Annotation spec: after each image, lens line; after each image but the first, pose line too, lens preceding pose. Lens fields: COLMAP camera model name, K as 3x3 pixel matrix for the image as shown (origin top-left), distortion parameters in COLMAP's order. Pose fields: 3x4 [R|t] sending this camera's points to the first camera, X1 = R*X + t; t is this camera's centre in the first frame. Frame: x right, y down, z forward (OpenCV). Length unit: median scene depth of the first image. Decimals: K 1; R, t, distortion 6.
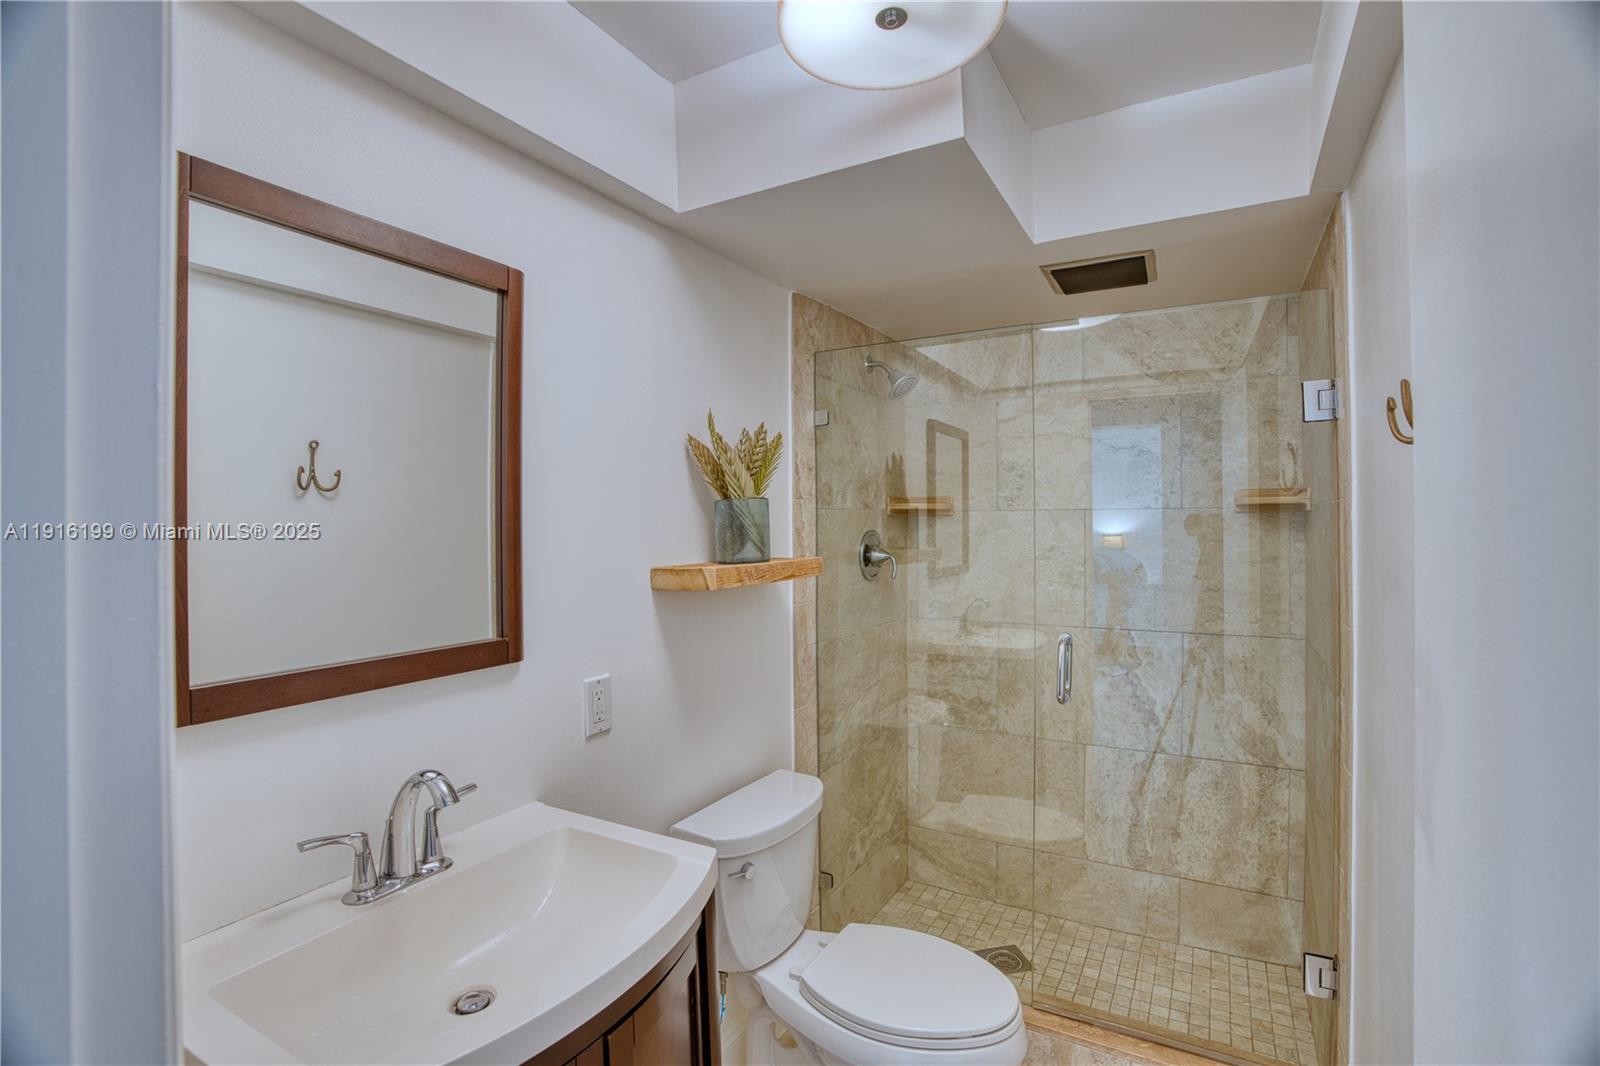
lens RADIAL K [[738.5, 0, 804.3], [0, 738.5, 528.2], [0, 0, 1]] dist [-0.068949, 0.028266]
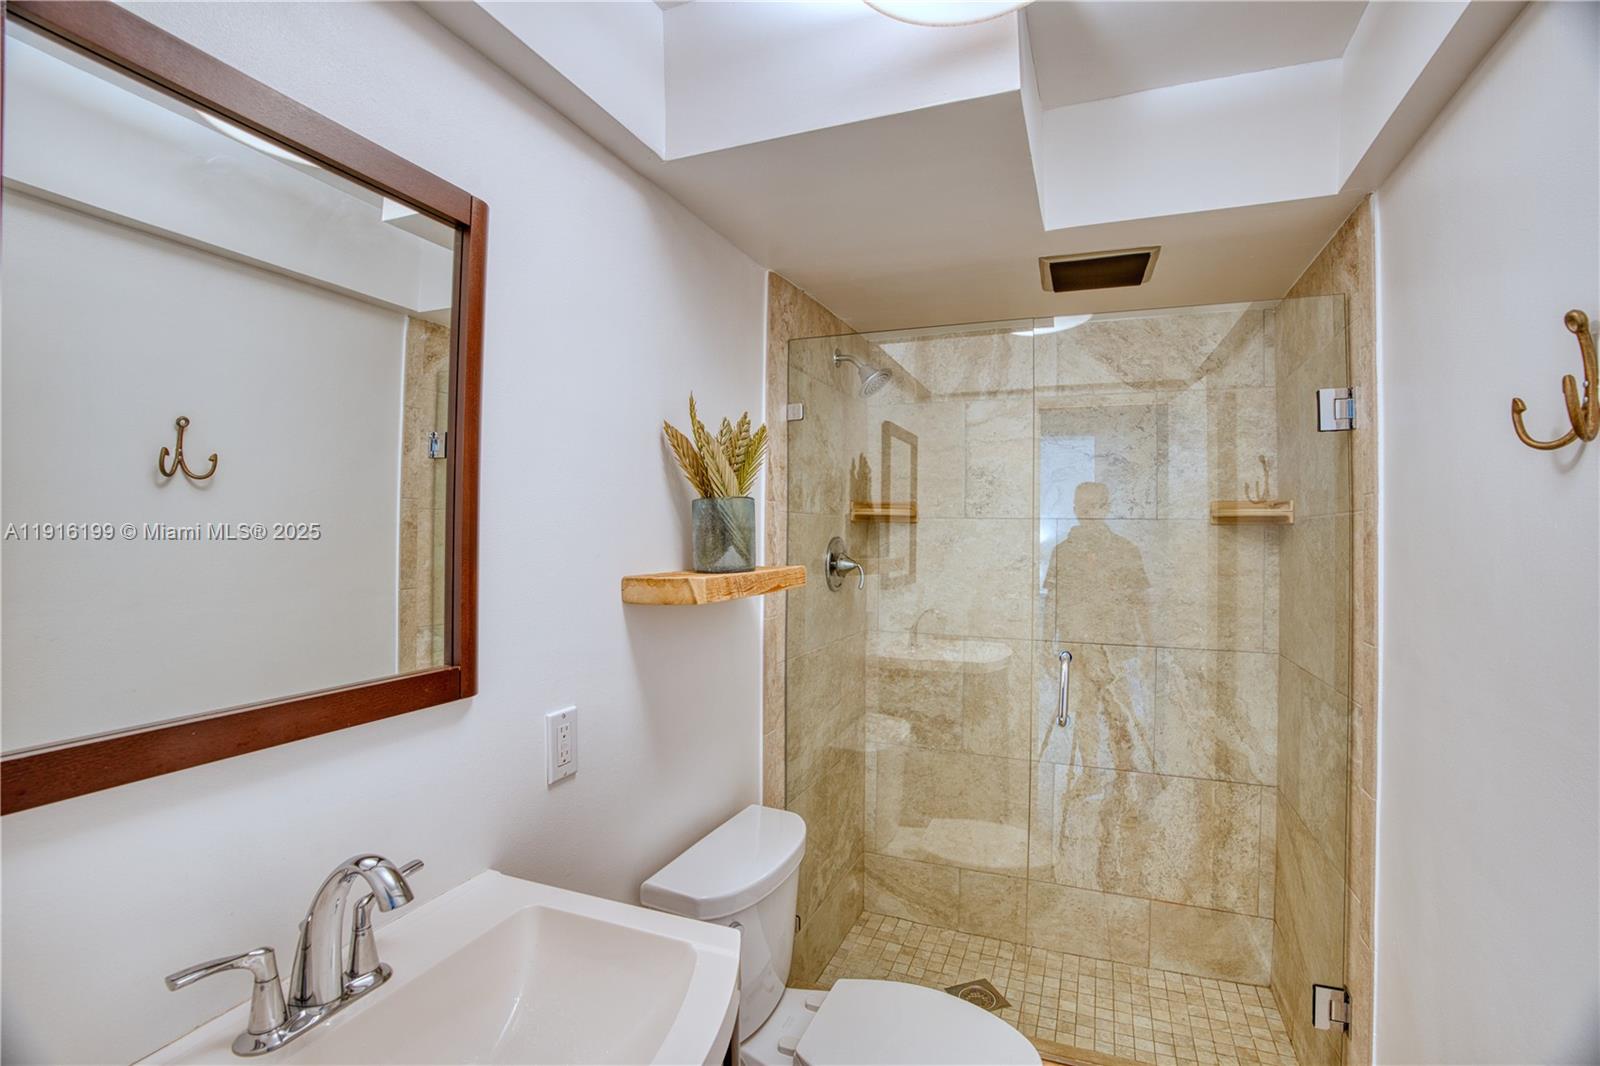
lens RADIAL K [[738.5, 0, 804.3], [0, 738.5, 528.2], [0, 0, 1]] dist [-0.068949, 0.028266]
pose [[0.991064, 0.017173, 0.132275, -0.082909], [-0.015947, 0.999820, -0.010321, 0.002432], [-0.132429, 0.008120, 0.991159, 0.100229]]
